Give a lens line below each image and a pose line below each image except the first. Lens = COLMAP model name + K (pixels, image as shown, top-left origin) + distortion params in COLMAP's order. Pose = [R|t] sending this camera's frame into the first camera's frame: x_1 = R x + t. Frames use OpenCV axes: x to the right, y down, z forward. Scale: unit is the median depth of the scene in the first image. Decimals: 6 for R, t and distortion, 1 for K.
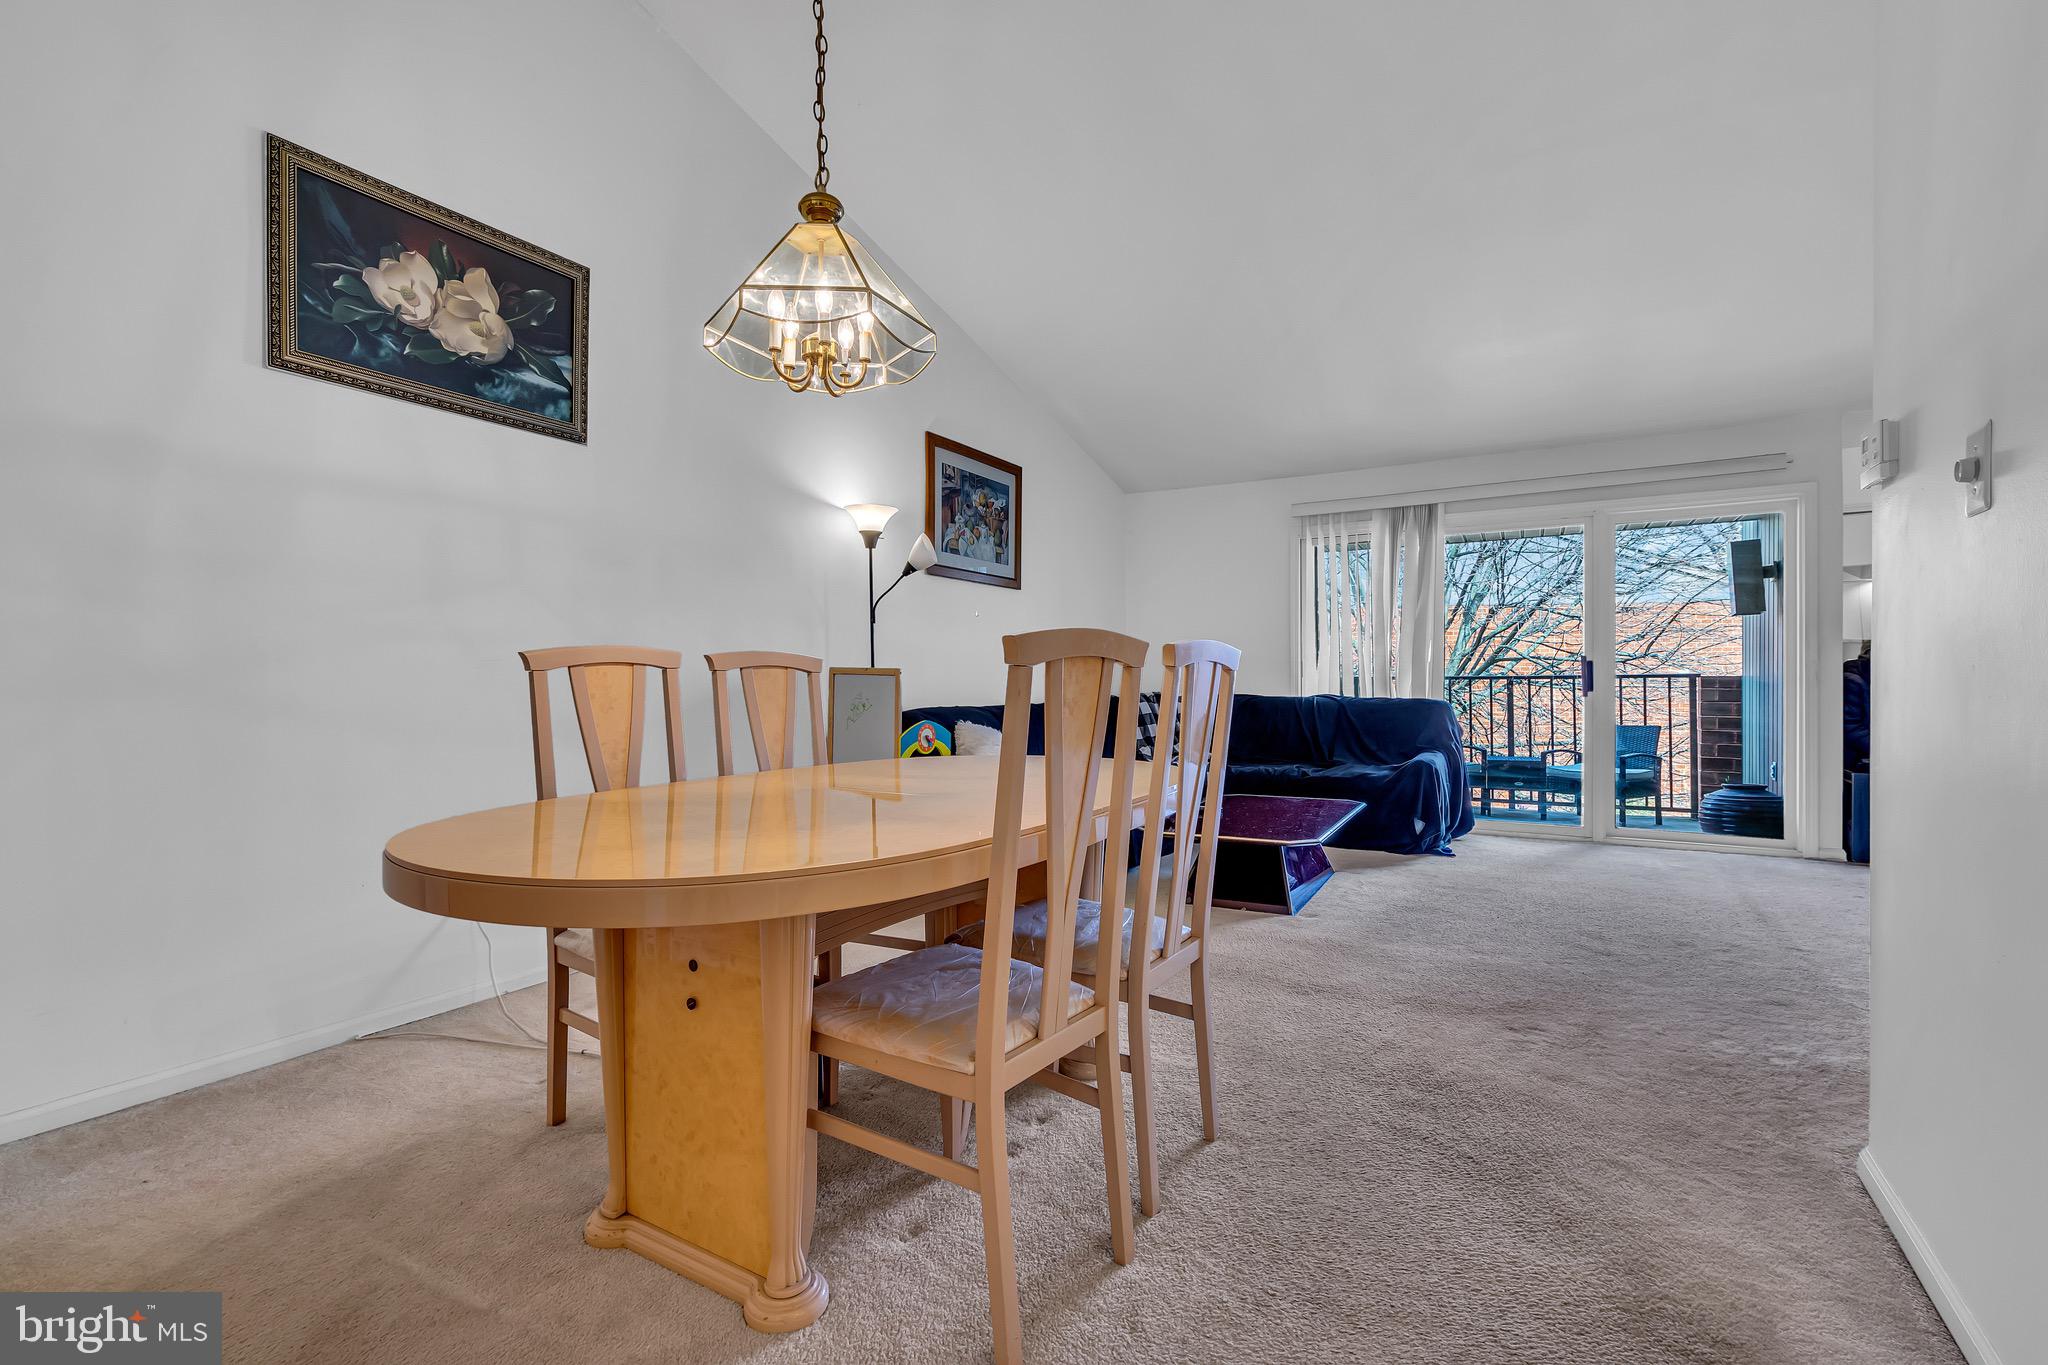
lens RADIAL K [[921.3, 0, 1030.2], [0, 921.3, 681.9], [0, 0, 1]] dist [-0.004680, 0.002208]
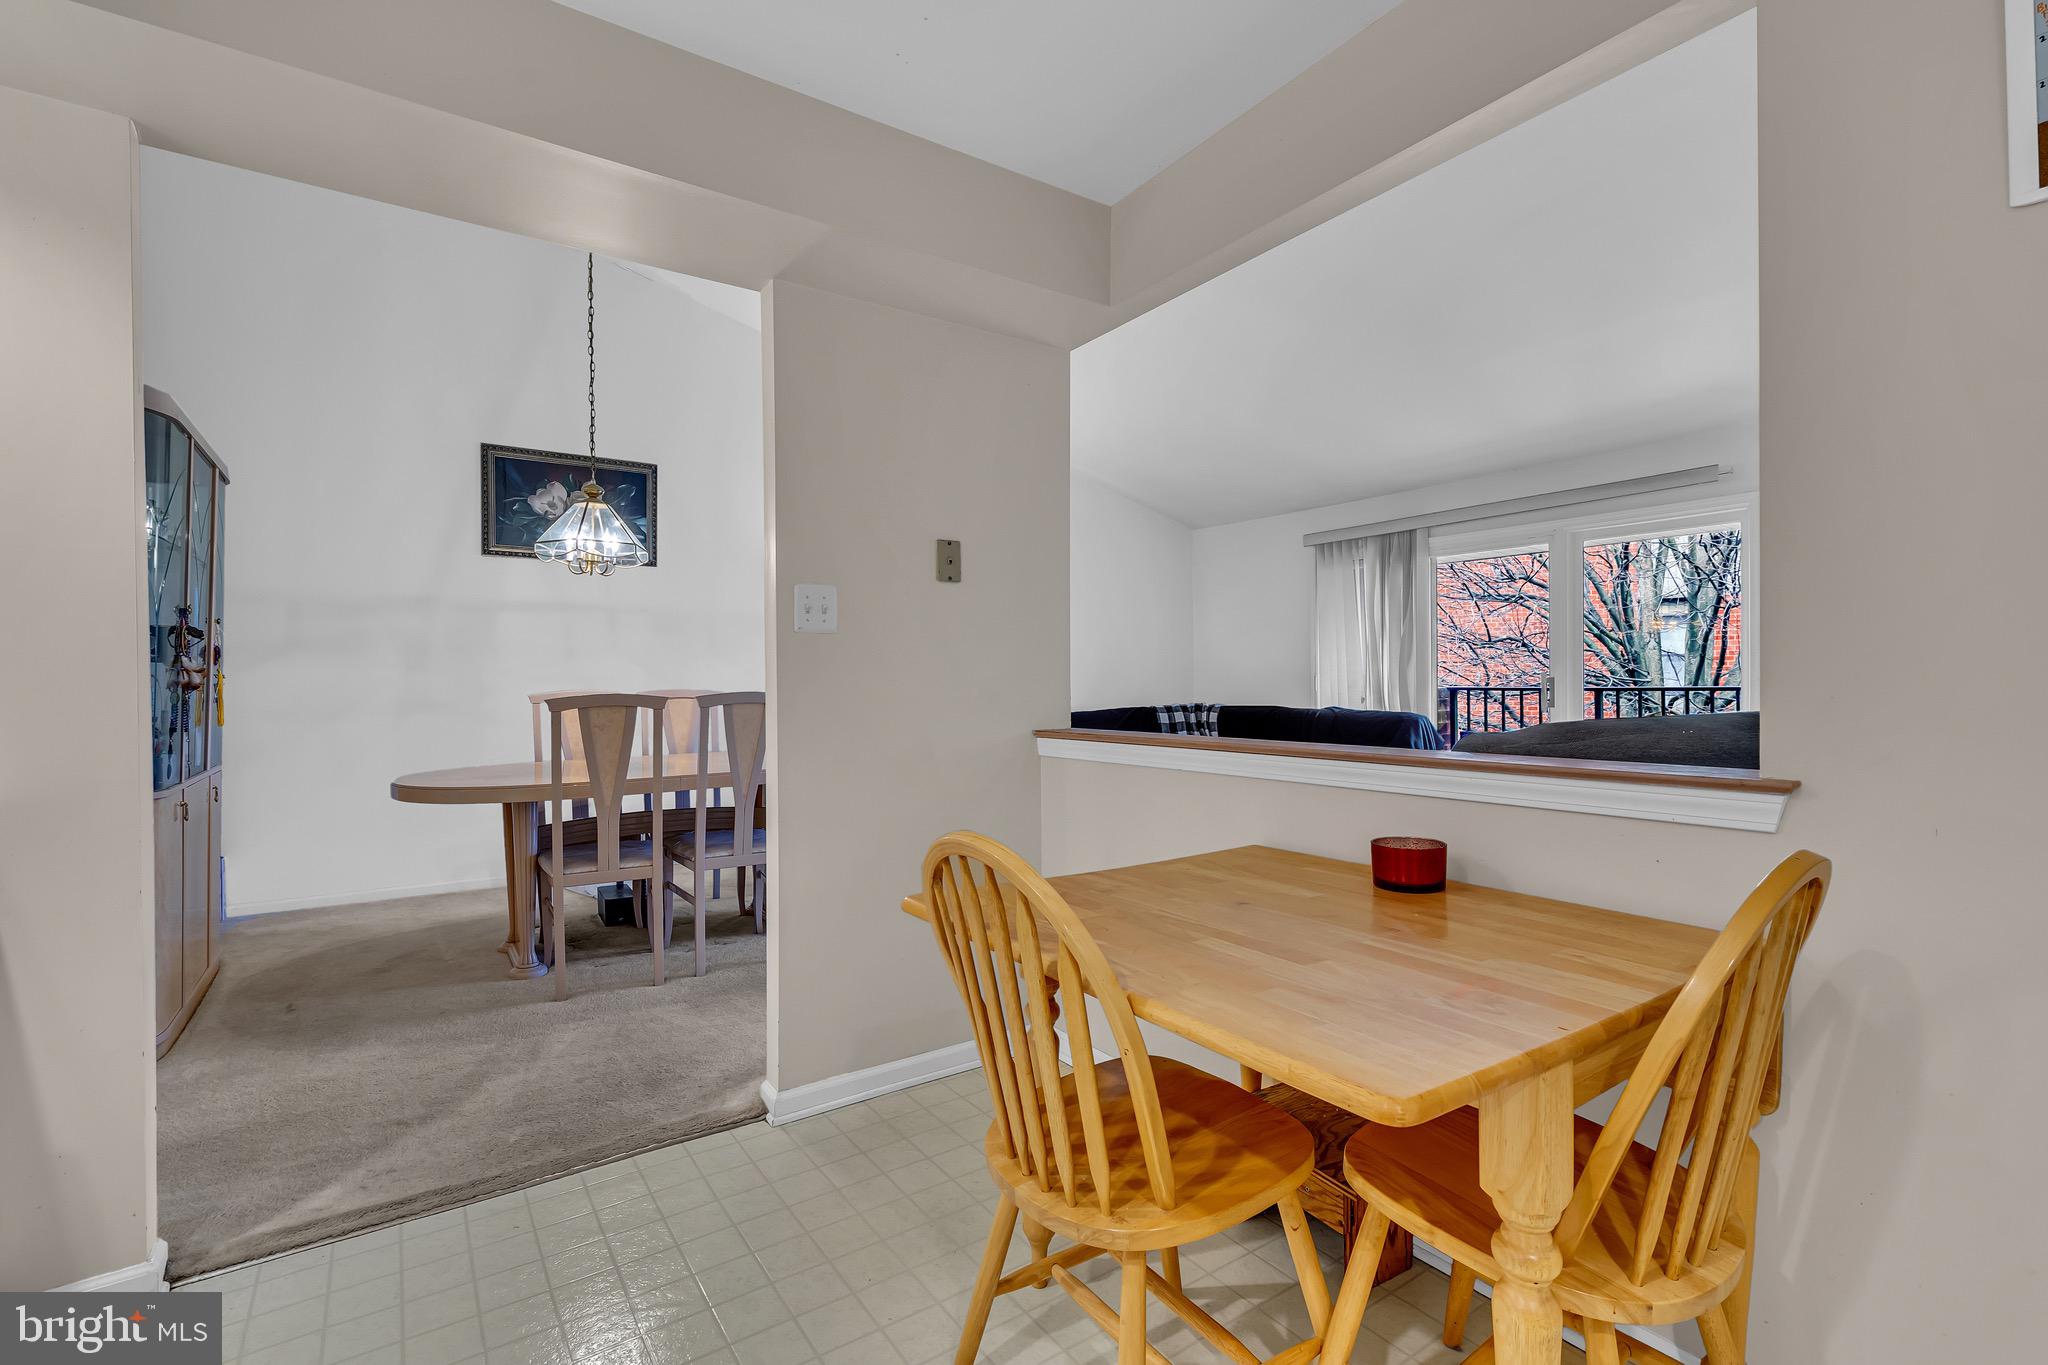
lens RADIAL K [[921.3, 0, 1030.4], [0, 921.3, 683.5], [0, 0, 1]] dist [-0.004680, 0.002208]
pose [[0.906376, -0.002725, -0.422463, 0.904127], [0.004155, 0.999988, 0.002464, -0.036934], [0.422451, -0.003988, 0.906377, -0.286864]]
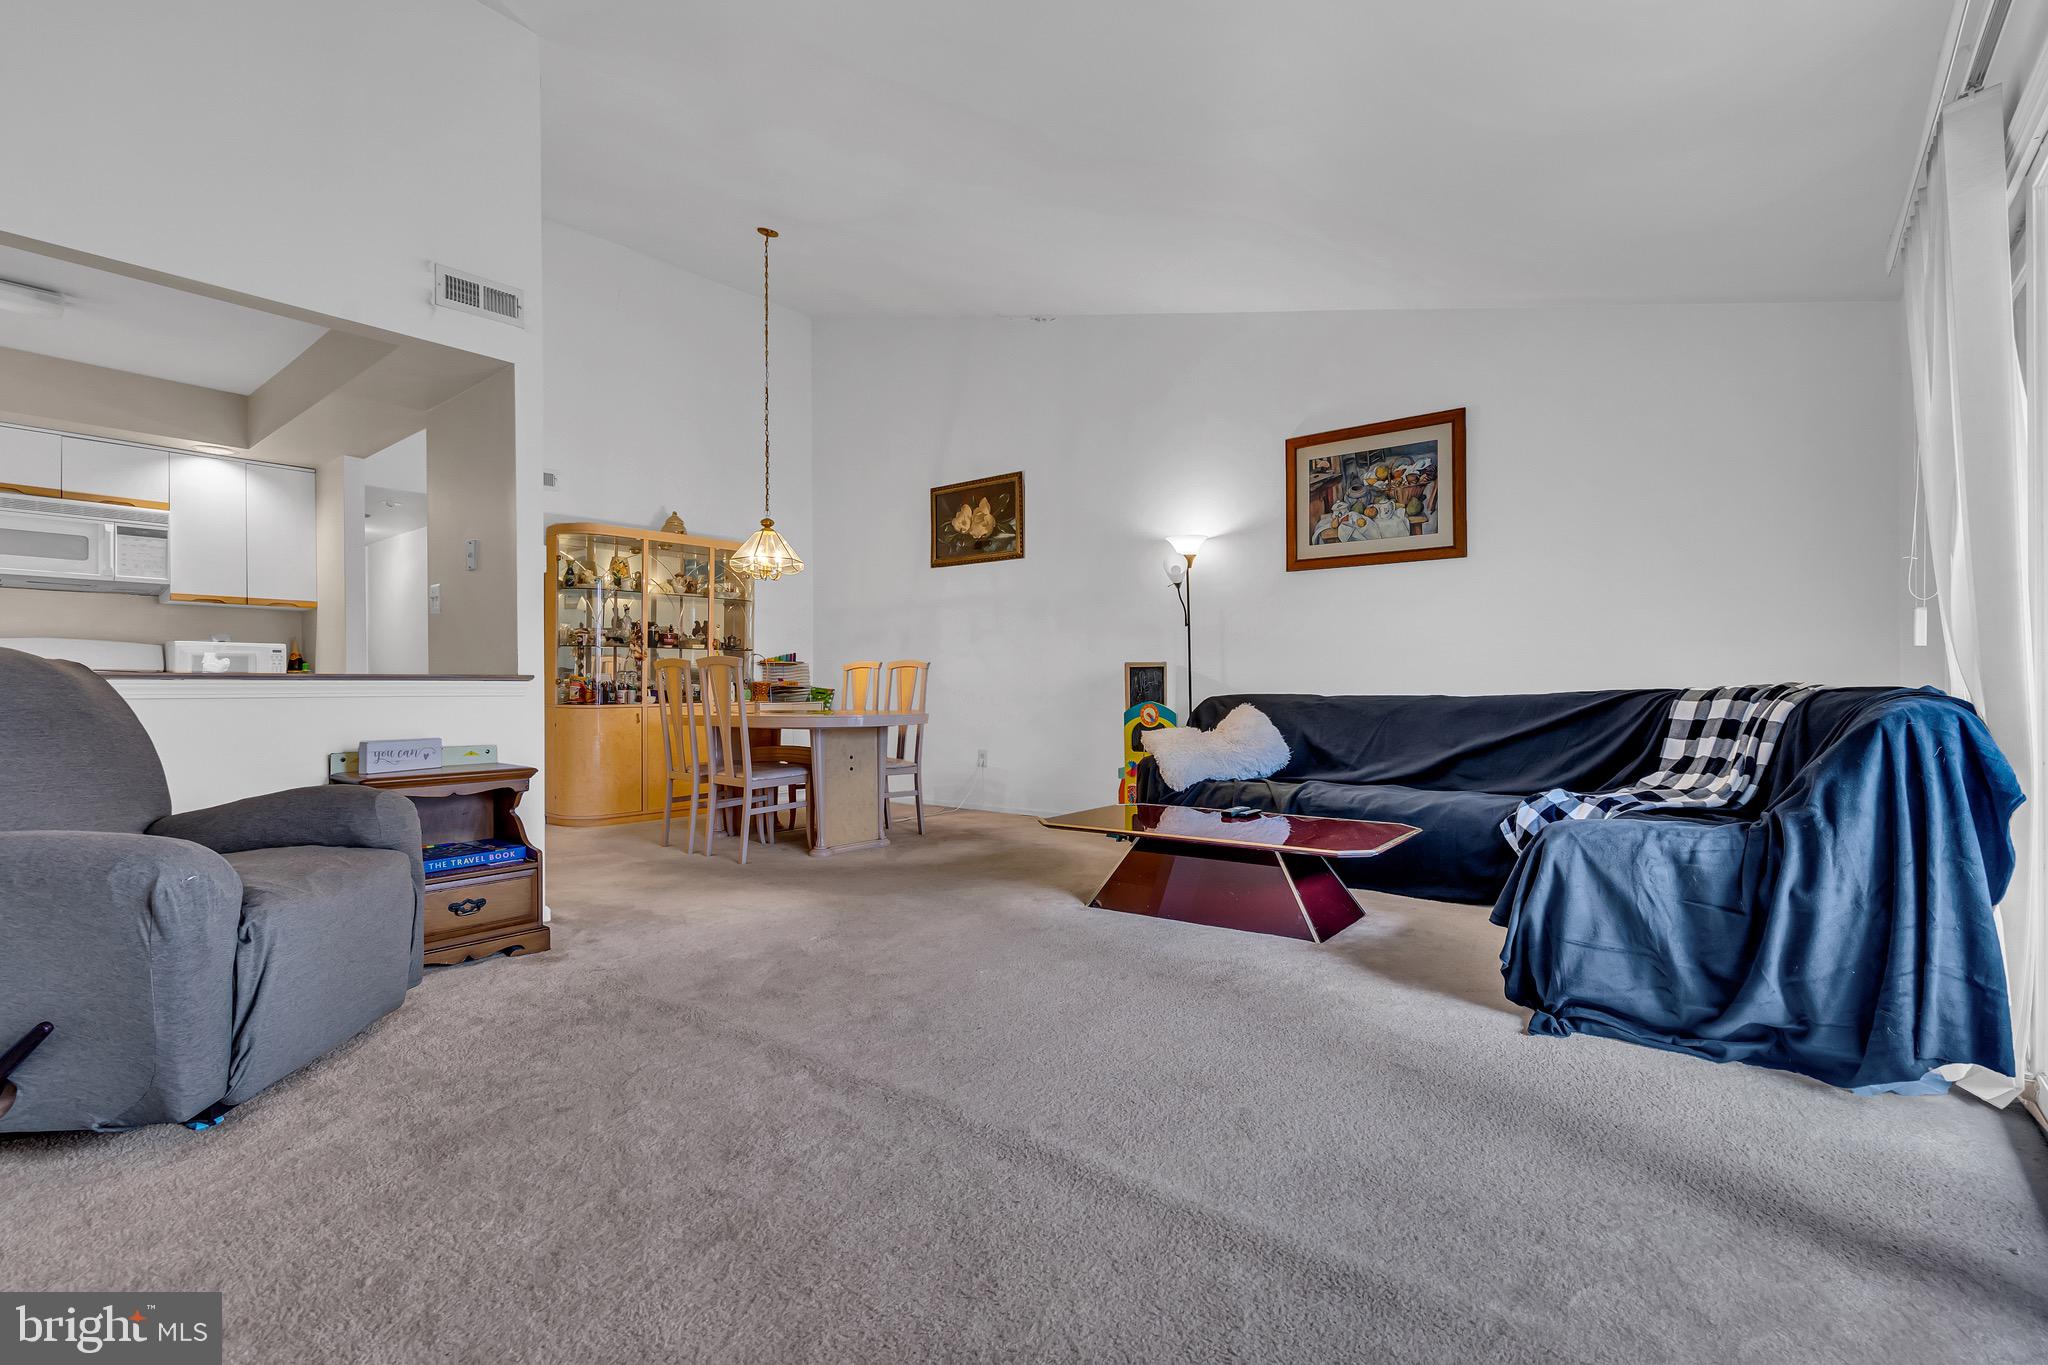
lens RADIAL K [[921.3, 0, 1029.5], [0, 921.3, 679.8], [0, 0, 1]] dist [-0.004680, 0.002208]
pose [[-0.151311, -0.008444, -0.988450, 1.536748], [-0.000770, 0.999964, -0.008424, 0.029143], [0.988486, -0.000513, -0.151312, 1.331180]]
